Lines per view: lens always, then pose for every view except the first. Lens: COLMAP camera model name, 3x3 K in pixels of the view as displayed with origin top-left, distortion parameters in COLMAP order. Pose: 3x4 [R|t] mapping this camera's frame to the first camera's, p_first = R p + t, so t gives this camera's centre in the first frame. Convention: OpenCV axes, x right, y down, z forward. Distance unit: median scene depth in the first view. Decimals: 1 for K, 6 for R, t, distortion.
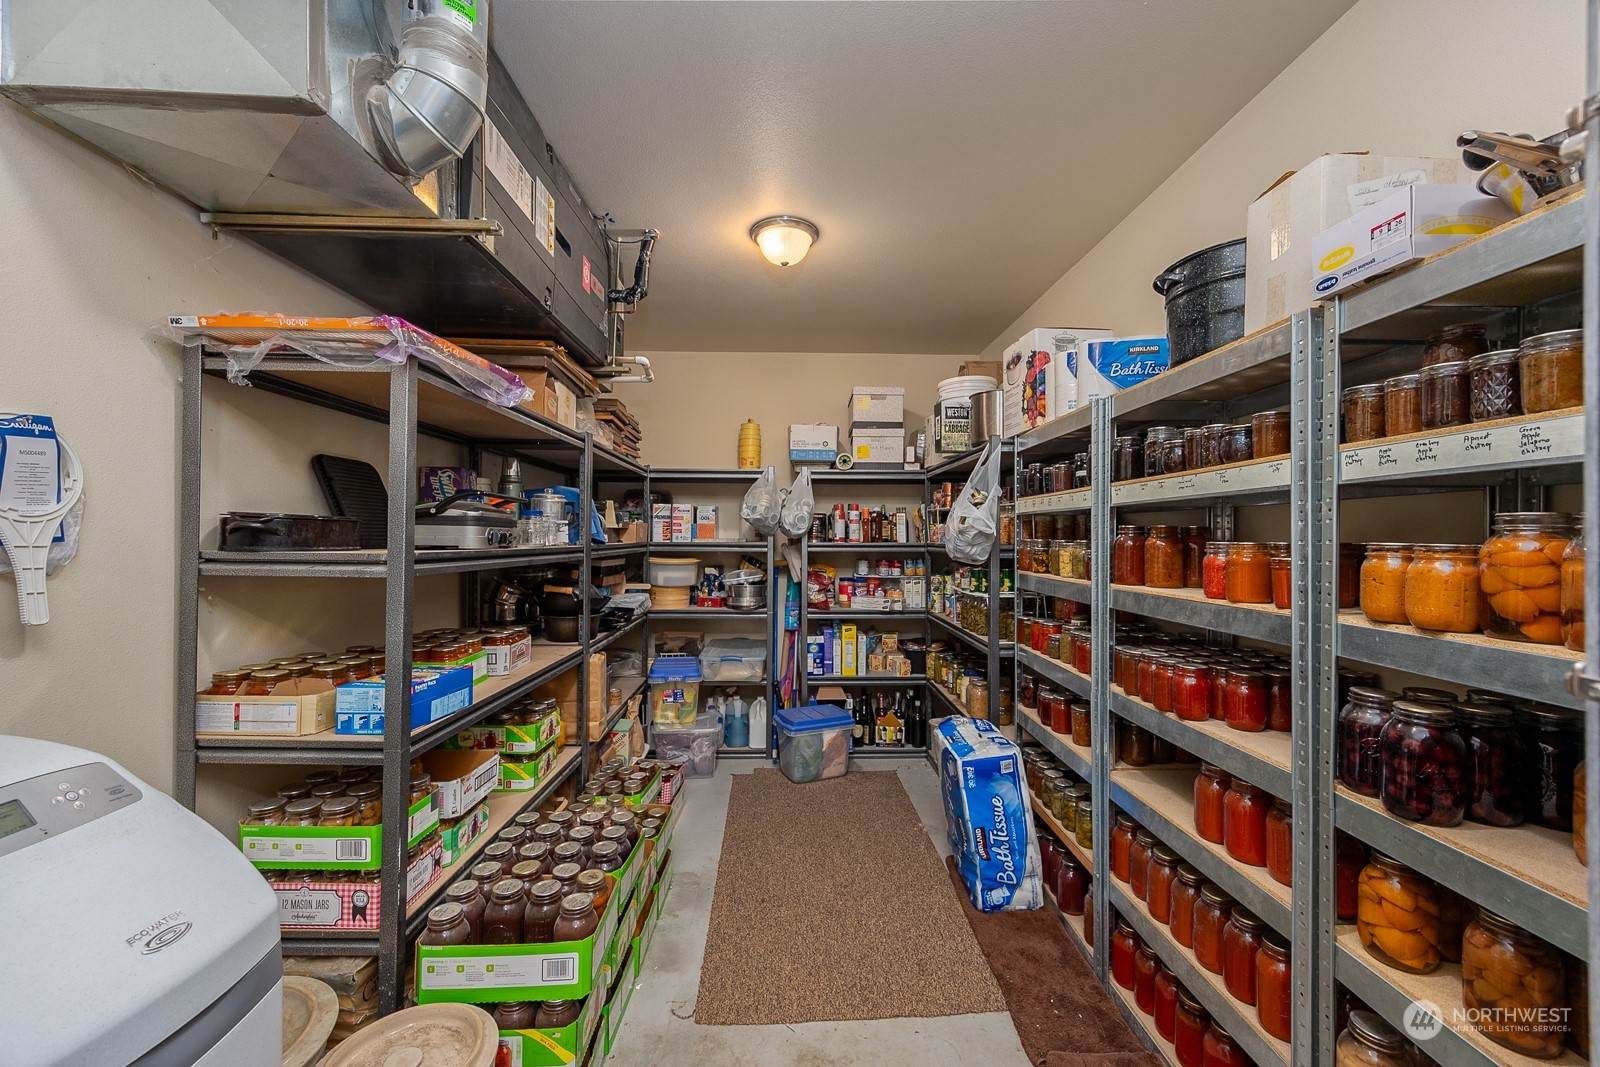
lens RADIAL K [[621.0, 0, 793.4], [0, 621.0, 528.8], [0, 0, 1]] dist [0.001391, -0.000055]
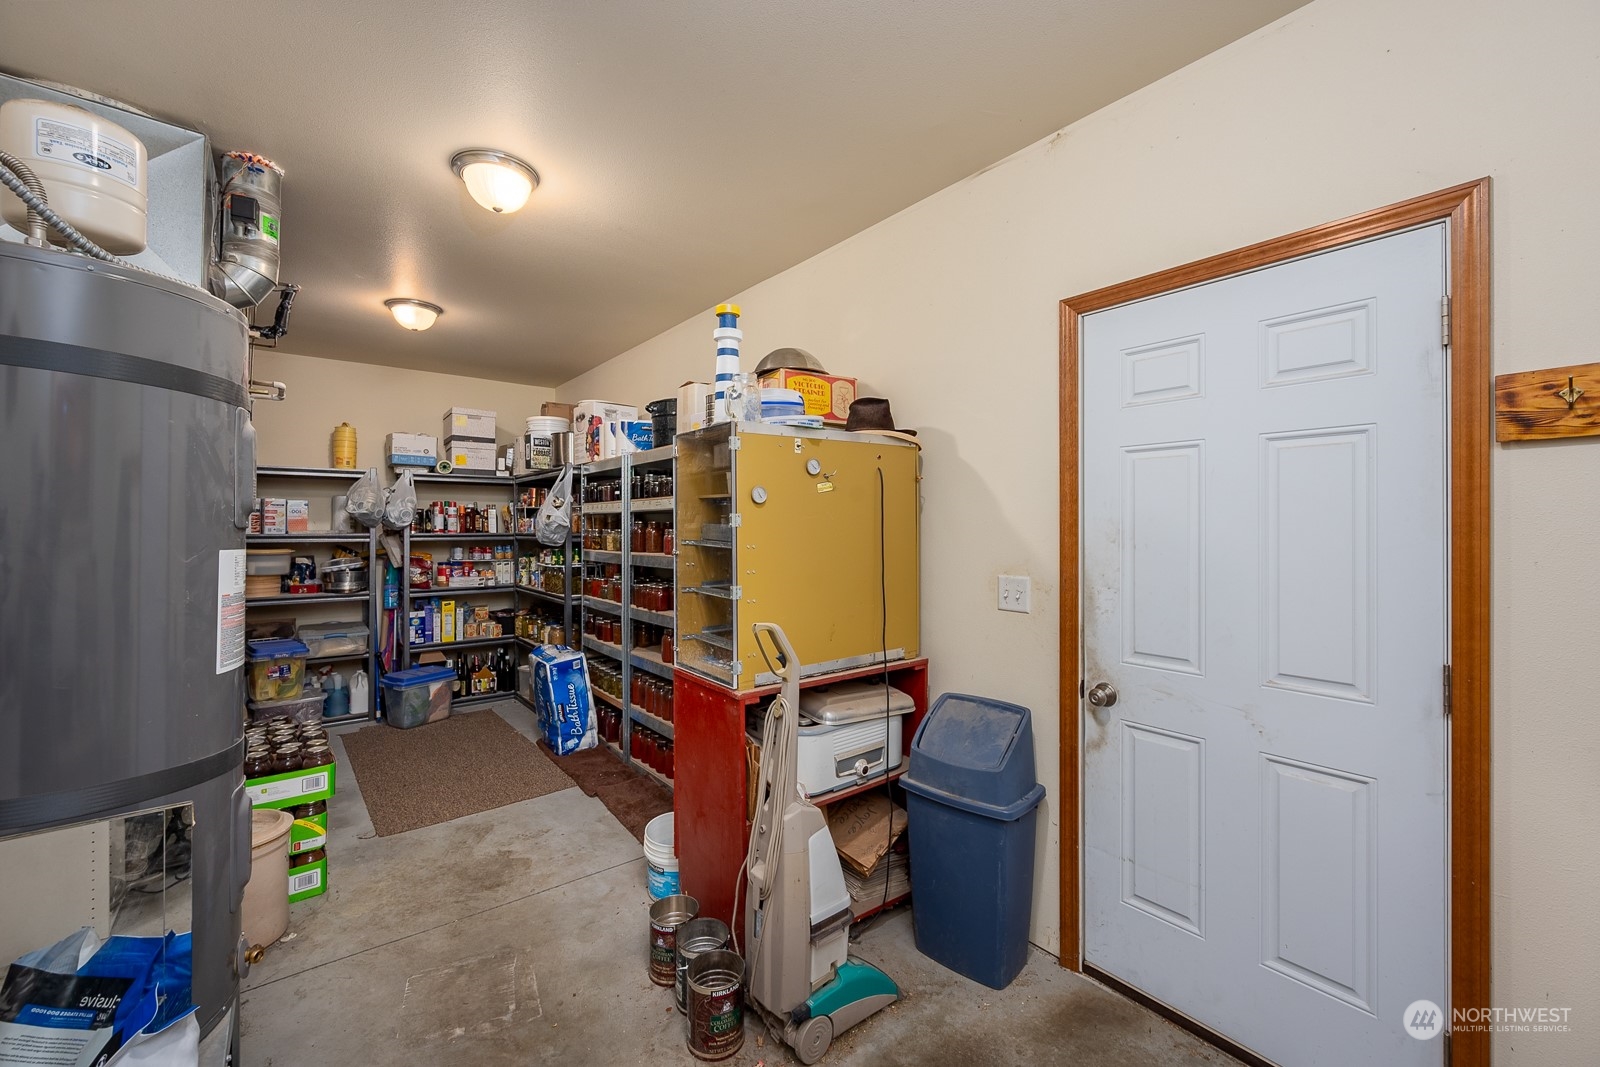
lens RADIAL K [[646.0, 0, 793.9], [0, 646.0, 530.8], [0, 0, 1]] dist [0.001320, -0.000183]
pose [[0.792705, -0.007627, 0.609557, -0.160242], [-0.003608, 0.999846, 0.017201, -0.007210], [-0.609594, -0.015835, 0.792555, -0.466503]]
